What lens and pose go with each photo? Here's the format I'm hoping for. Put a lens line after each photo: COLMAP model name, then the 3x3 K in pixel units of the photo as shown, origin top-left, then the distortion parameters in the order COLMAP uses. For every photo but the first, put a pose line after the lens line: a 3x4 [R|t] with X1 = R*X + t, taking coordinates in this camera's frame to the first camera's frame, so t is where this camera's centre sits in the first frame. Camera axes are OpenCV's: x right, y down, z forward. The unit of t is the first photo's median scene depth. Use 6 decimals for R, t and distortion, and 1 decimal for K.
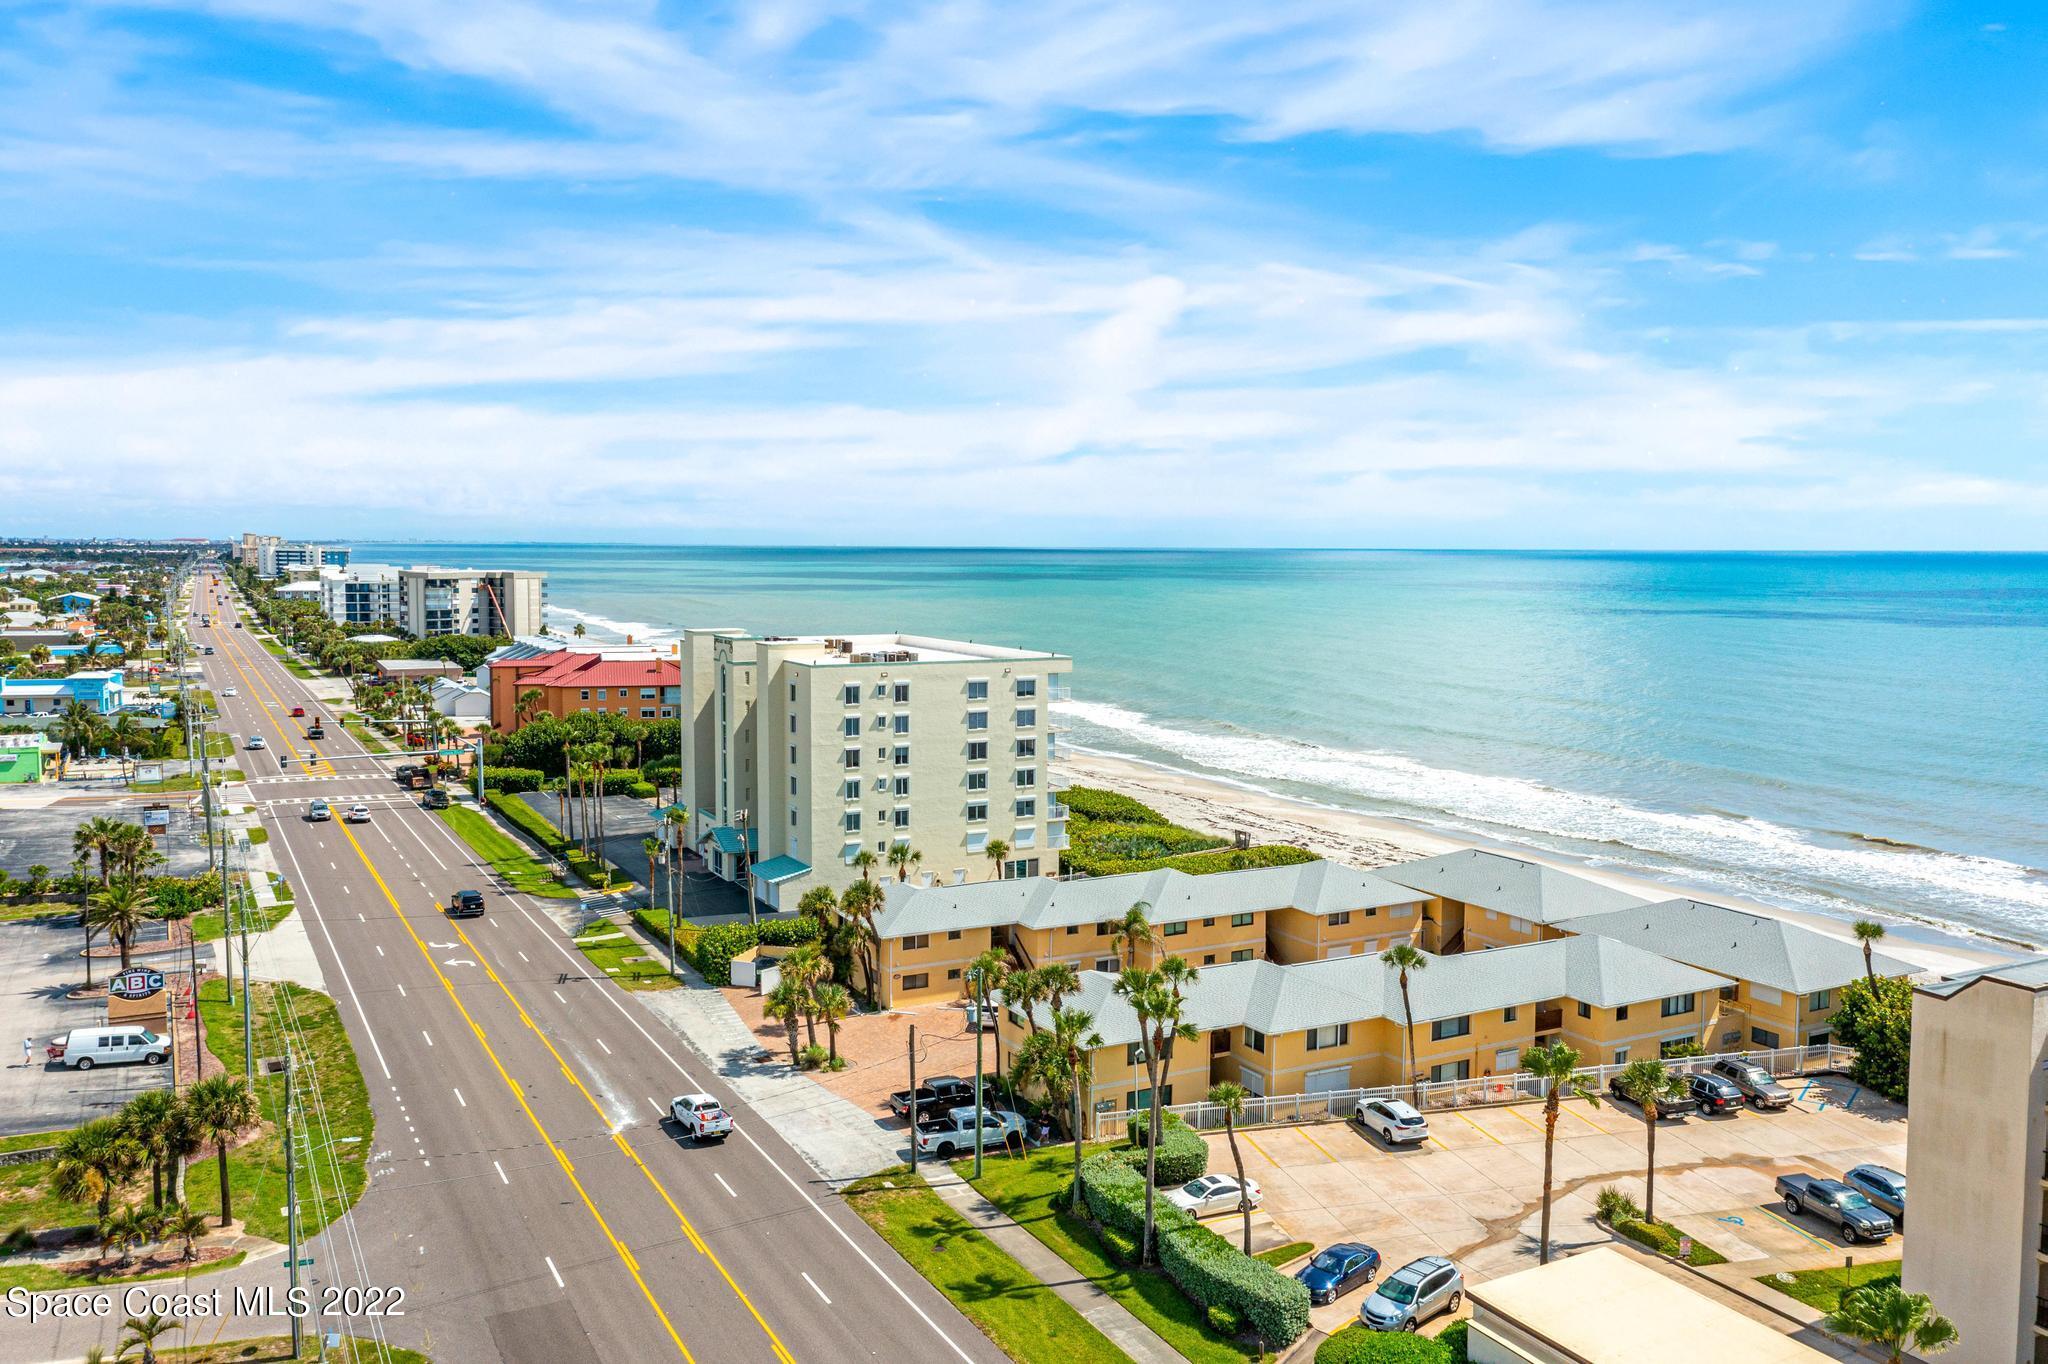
lens RADIAL K [[1587.1, 0, 1024.0], [0, 1587.1, 682.0], [0, 0, 1]] dist [0.022280, -0.000669]
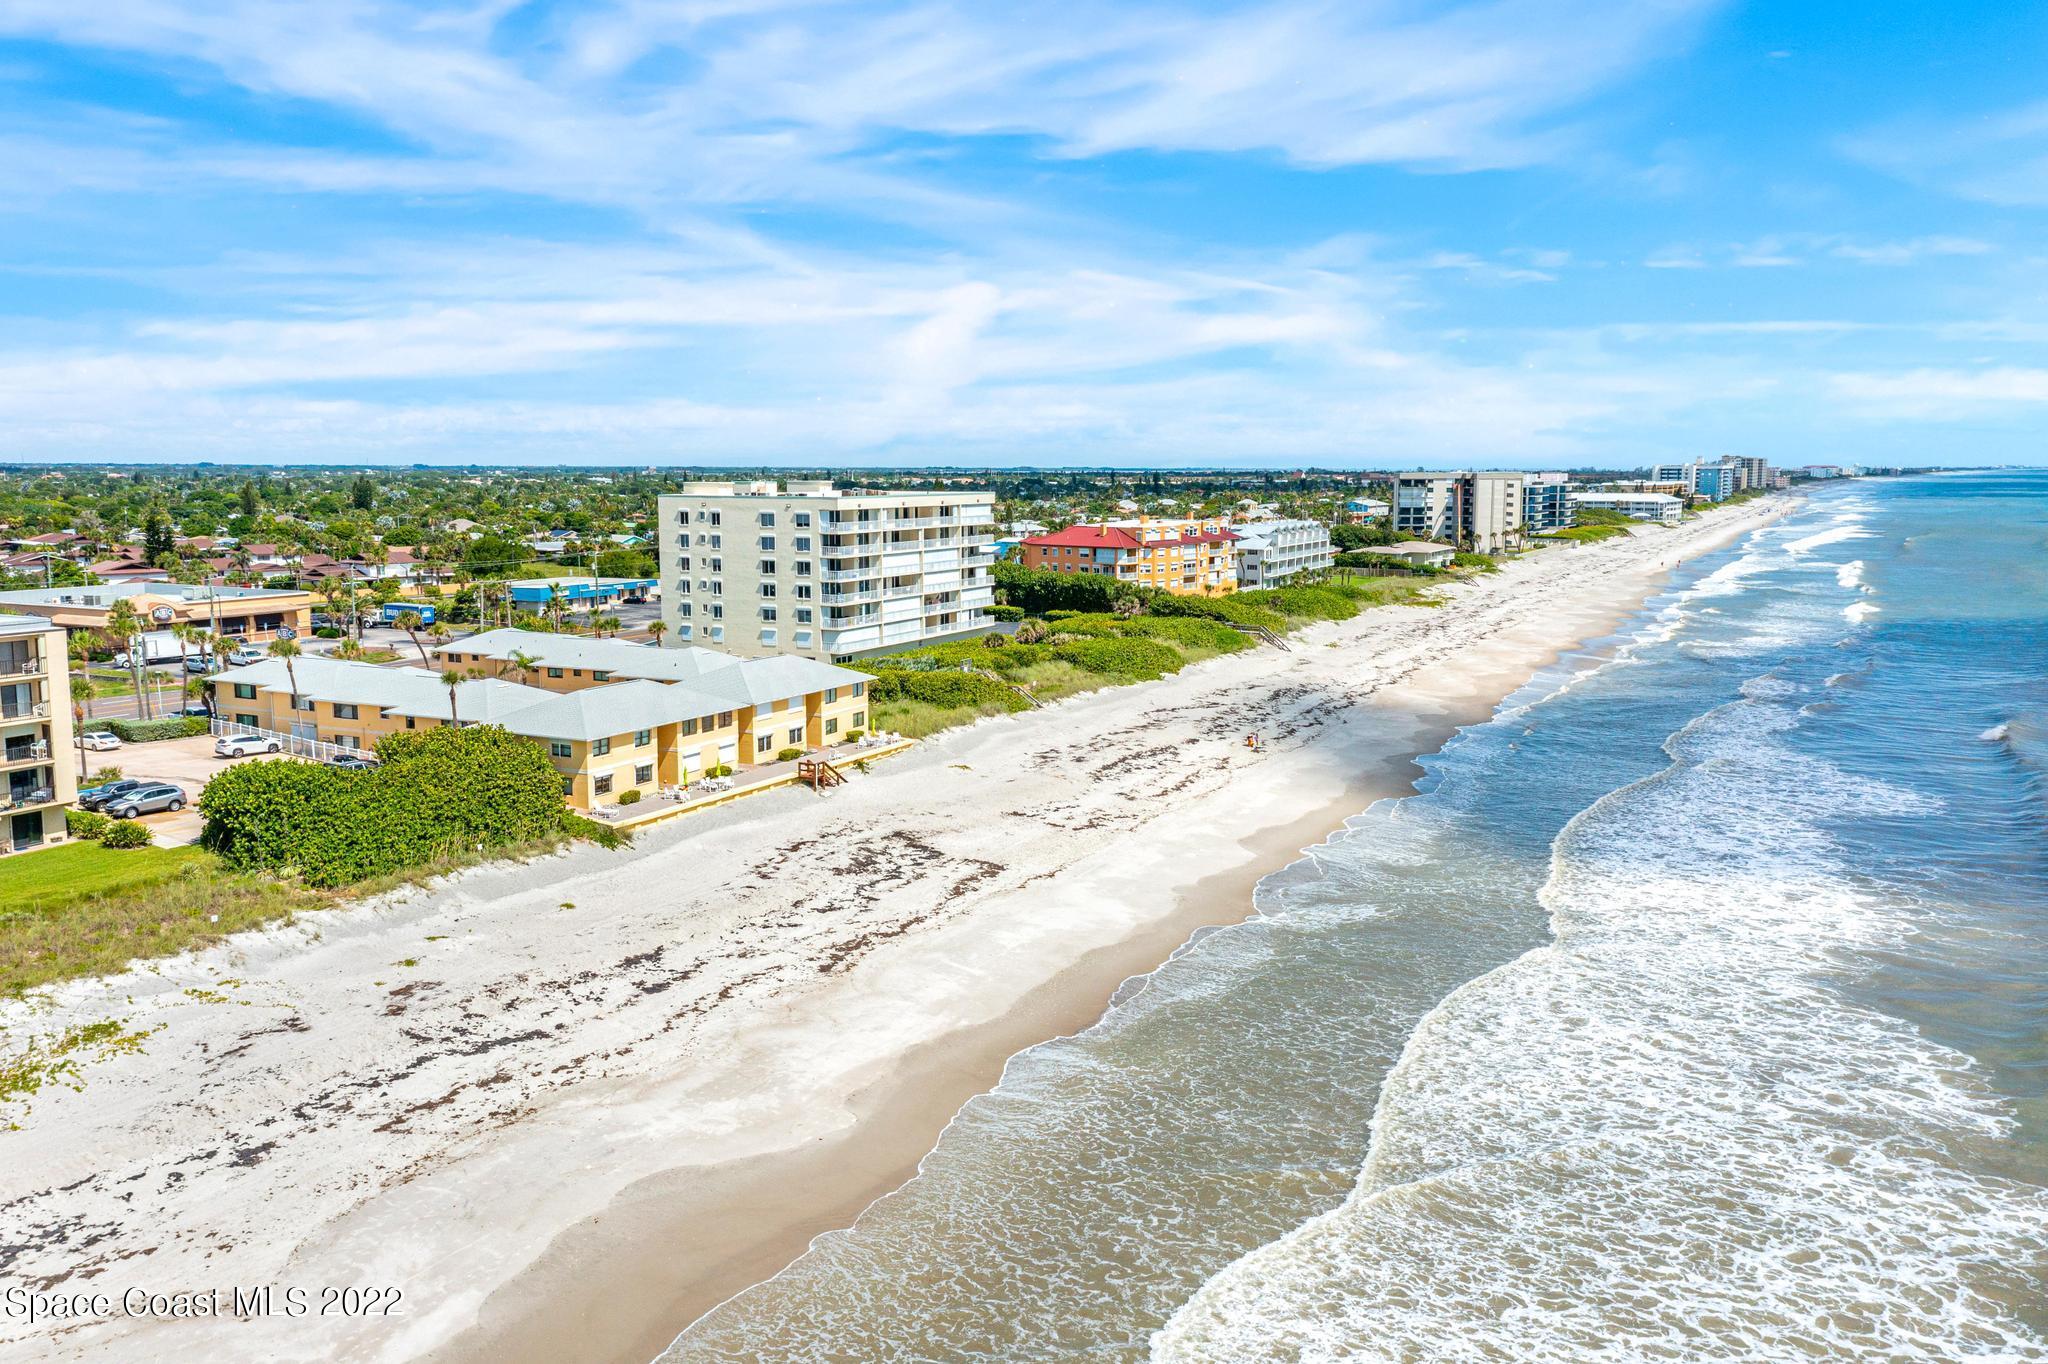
lens RADIAL K [[1605.6, 0, 1015.5], [0, 1605.6, 673.5], [0, 0, 1]] dist [-0.002136, 0.033462]
pose [[0.569428, 0.101959, -0.815693, 1.393325], [-0.067990, 0.994720, 0.076874, 0.018250], [0.819225, 0.011684, 0.573354, 0.492401]]
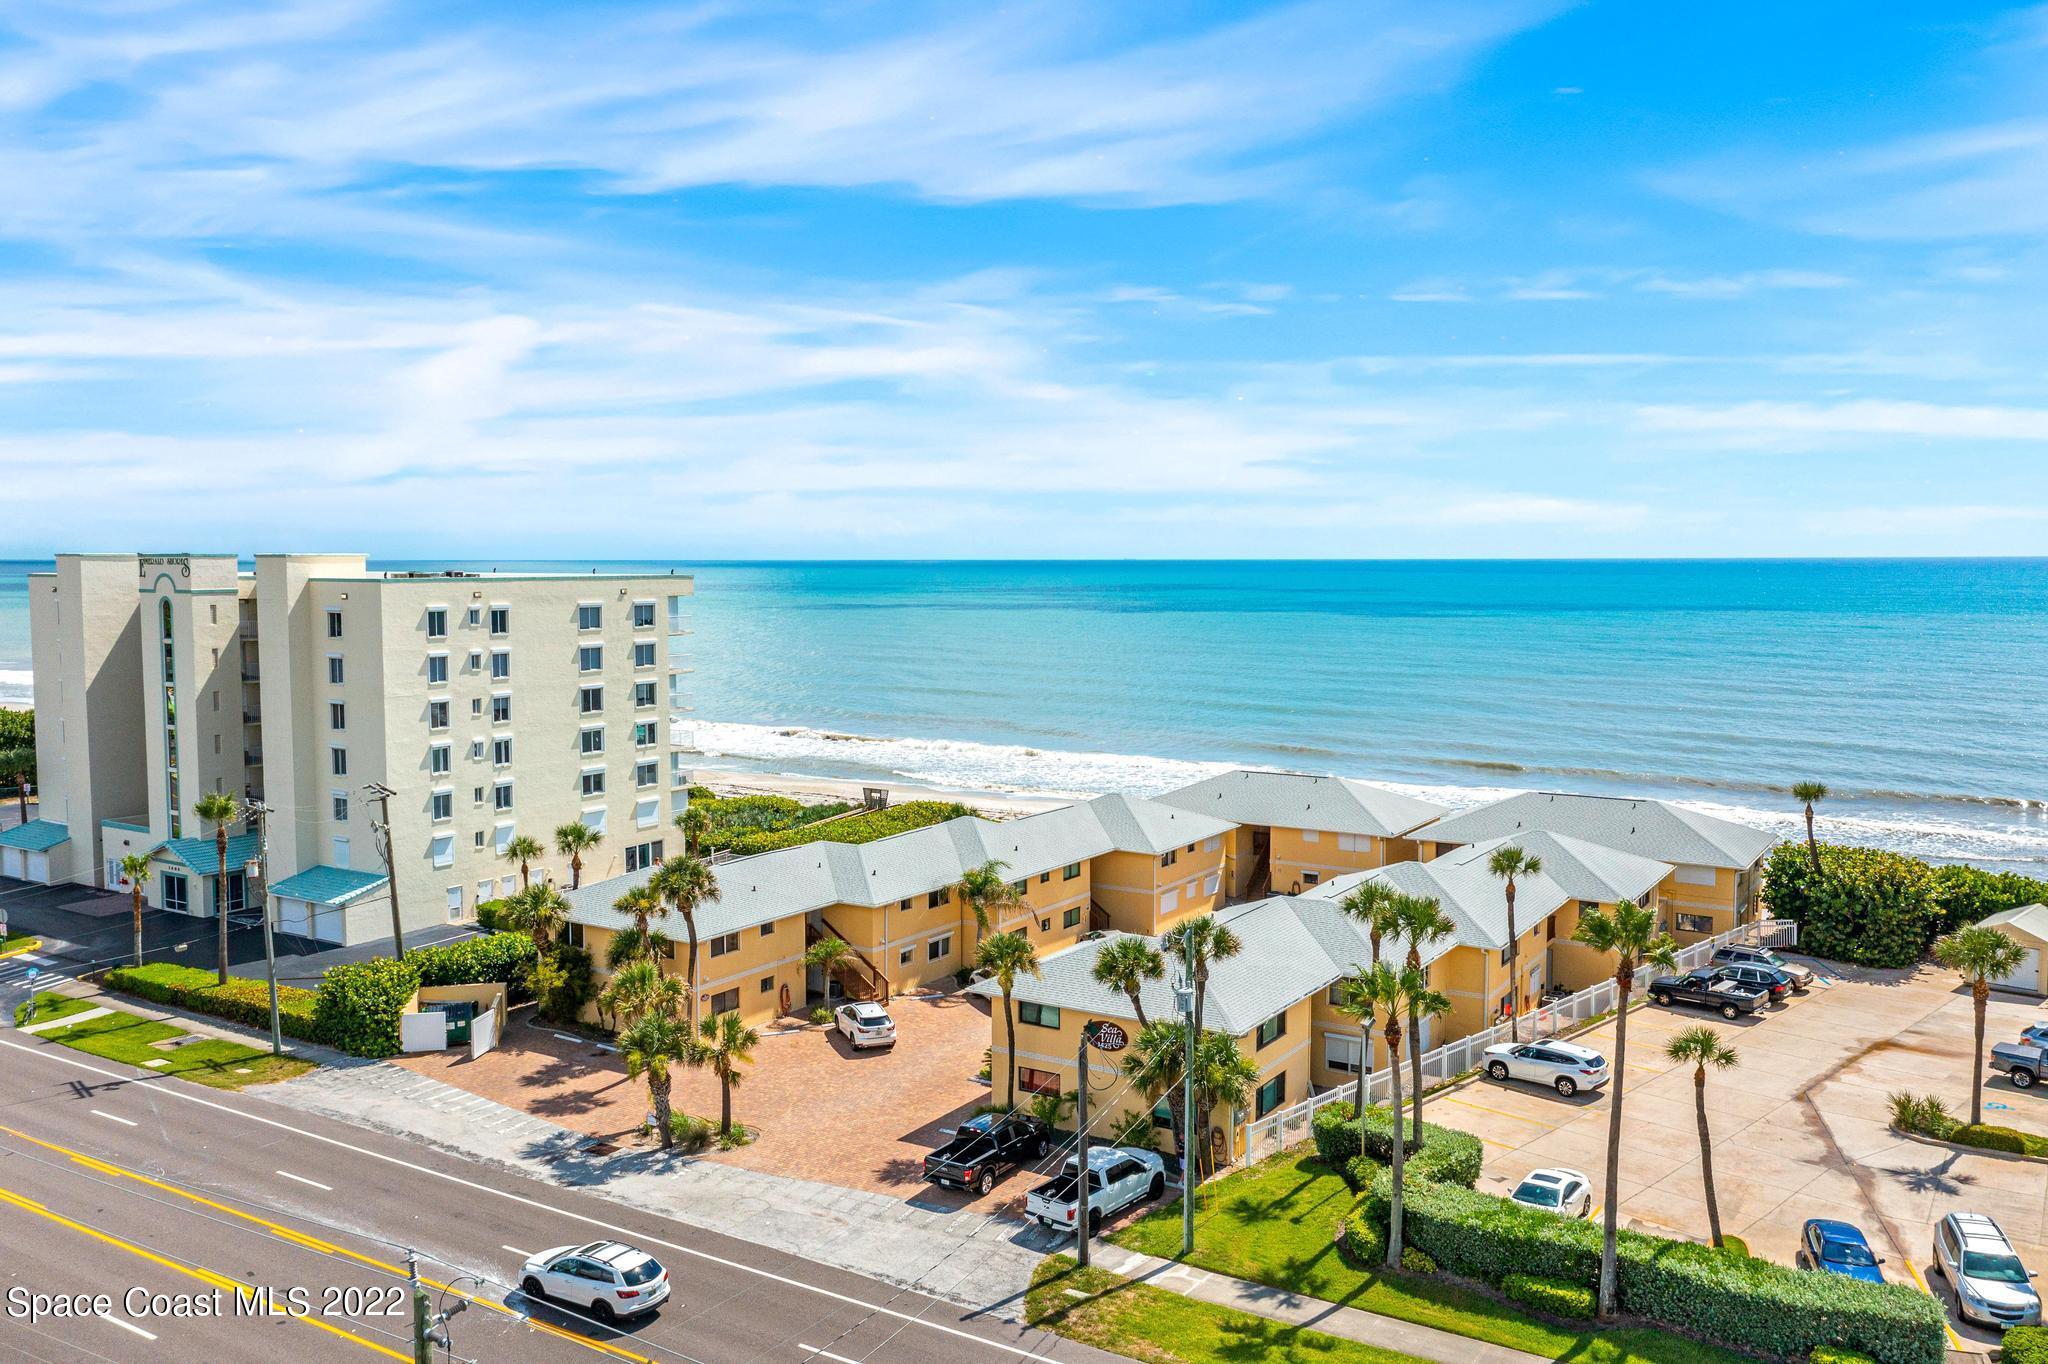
lens RADIAL K [[1605.6, 0, 1015.5], [0, 1605.6, 673.5], [0, 0, 1]] dist [-0.002136, 0.033462]
pose [[0.872484, -0.041393, 0.486886, -0.263029], [0.046920, 0.998898, 0.000842, 0.047390], [-0.486385, 0.022110, 0.873465, 0.299748]]
